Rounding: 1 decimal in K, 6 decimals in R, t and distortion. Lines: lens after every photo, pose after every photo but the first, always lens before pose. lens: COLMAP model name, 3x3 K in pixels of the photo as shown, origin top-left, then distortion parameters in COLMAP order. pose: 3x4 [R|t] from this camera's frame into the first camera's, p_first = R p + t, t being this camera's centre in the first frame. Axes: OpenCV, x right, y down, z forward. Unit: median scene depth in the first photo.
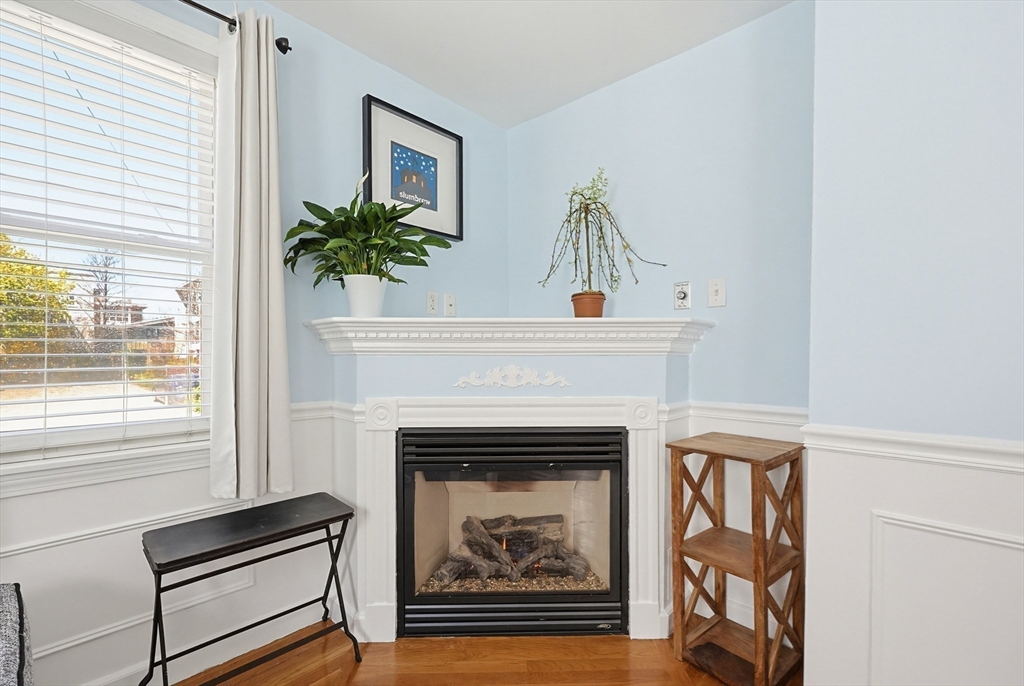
lens RADIAL K [[447.7, 0, 518.3], [0, 447.7, 361.9], [0, 0, 1]] dist [-0.000424, 0.001374]
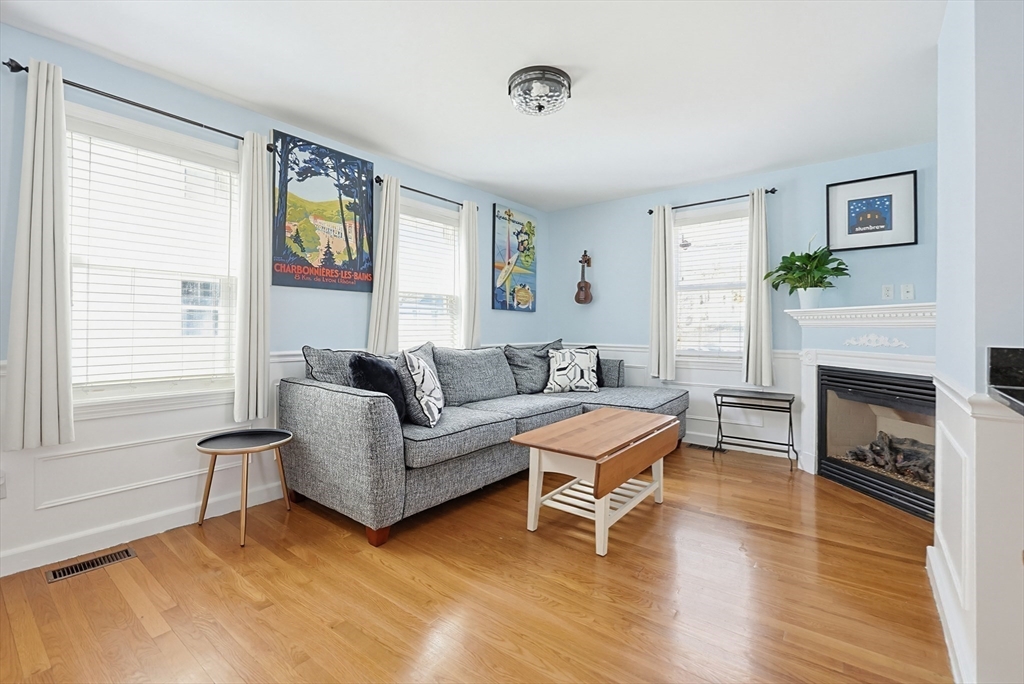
lens RADIAL K [[447.7, 0, 502.1], [0, 447.7, 327.2], [0, 0, 1]] dist [-0.000424, 0.001374]
pose [[0.074466, 0.003553, -0.997217, 1.507265], [-0.011115, 0.999934, 0.002733, -0.006754], [0.997162, 0.010881, 0.074501, -0.488591]]
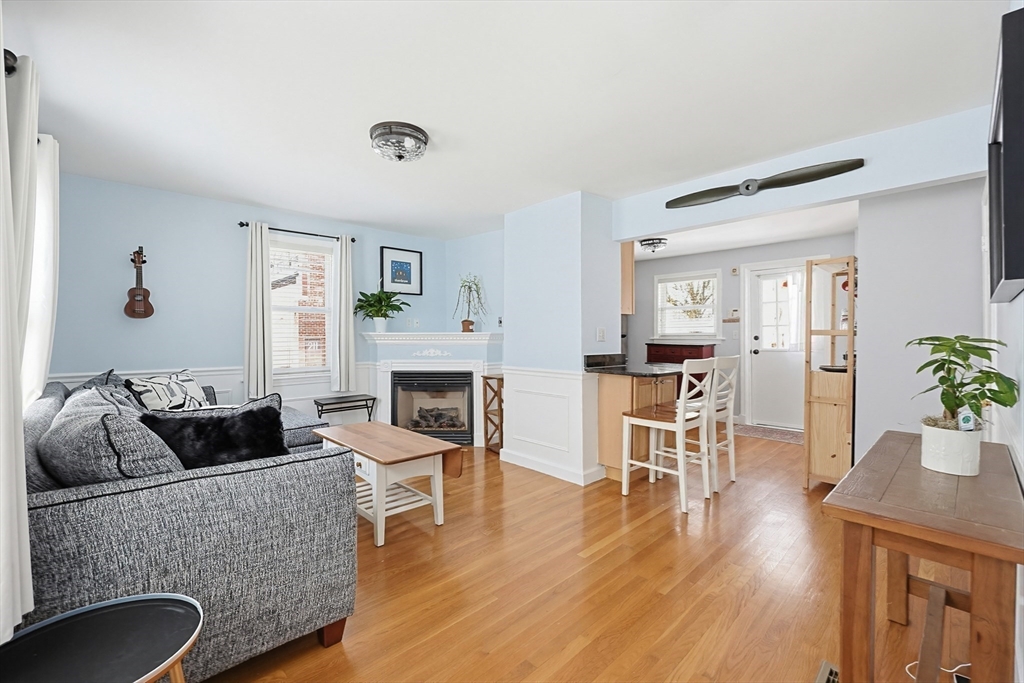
lens RADIAL K [[447.7, 0, 520.9], [0, 447.7, 338.8], [0, 0, 1]] dist [-0.000424, 0.001374]
pose [[0.998931, 0.001822, -0.046193, 0.657946], [-0.001812, 0.999998, 0.000258, -0.056247], [0.046193, -0.000174, 0.998933, -1.741263]]
